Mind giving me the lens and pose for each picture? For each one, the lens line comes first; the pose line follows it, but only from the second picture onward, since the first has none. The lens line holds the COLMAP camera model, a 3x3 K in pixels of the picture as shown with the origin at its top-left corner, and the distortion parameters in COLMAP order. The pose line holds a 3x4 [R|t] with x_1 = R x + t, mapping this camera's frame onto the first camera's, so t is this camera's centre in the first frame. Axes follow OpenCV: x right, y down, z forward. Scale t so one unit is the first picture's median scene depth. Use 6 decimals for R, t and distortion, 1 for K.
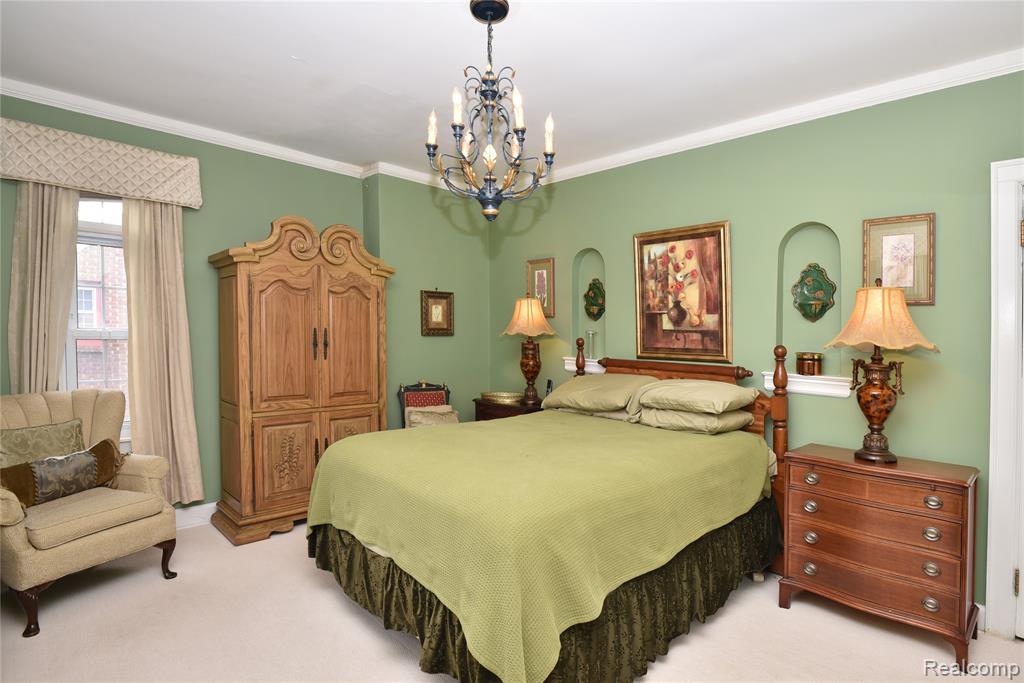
lens RADIAL K [[516.3, 0, 521.1], [0, 516.3, 342.3], [0, 0, 1]] dist [-0.023362, -0.004467]
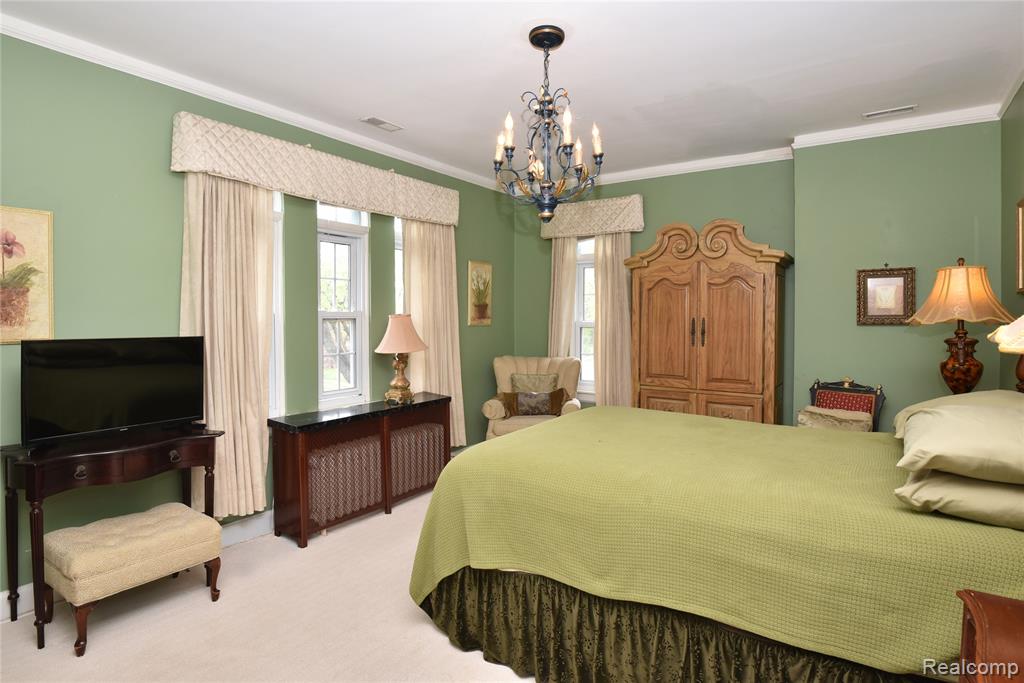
lens RADIAL K [[516.3, 0, 522.9], [0, 516.3, 337.4], [0, 0, 1]] dist [-0.023362, -0.004467]
pose [[0.243231, 0.012858, -0.969883, 0.597366], [-0.017509, 0.999807, 0.008863, 0.011564], [0.969810, 0.014826, 0.243409, 0.366308]]
